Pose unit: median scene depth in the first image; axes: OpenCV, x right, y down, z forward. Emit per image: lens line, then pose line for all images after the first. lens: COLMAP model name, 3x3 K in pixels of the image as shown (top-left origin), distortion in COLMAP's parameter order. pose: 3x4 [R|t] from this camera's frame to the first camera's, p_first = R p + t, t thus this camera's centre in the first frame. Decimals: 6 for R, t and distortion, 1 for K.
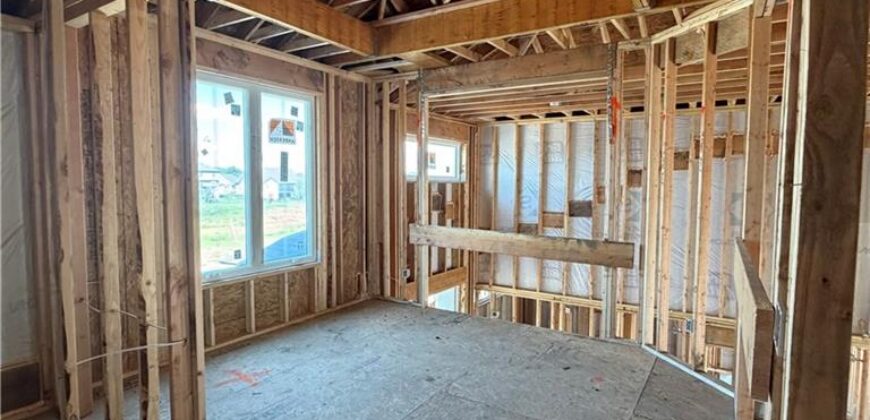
lens RADIAL K [[465.5, 0, 433.2], [0, 465.5, 210.6], [0, 0, 1]] dist [0.001833, 0.000550]
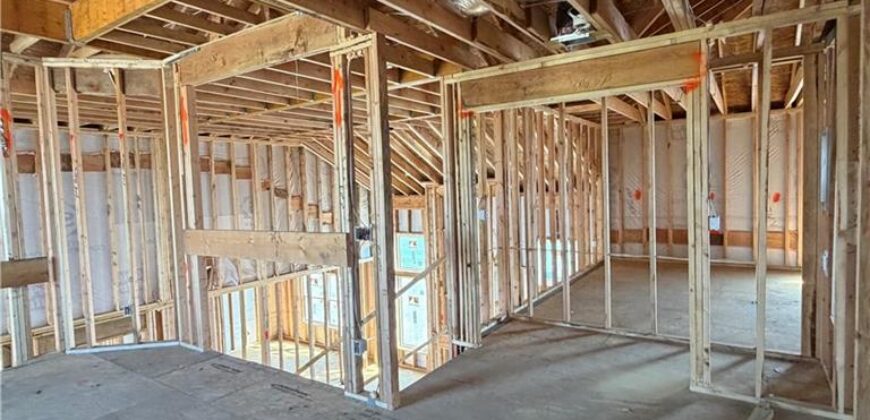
lens RADIAL K [[465.5, 0, 433.0], [0, 465.5, 205.7], [0, 0, 1]] dist [0.001833, 0.000550]
pose [[0.041875, -0.051822, 0.997778, -0.563260], [0.098108, 0.994041, 0.047510, -0.005949], [-0.994294, 0.095901, 0.046710, 0.106926]]
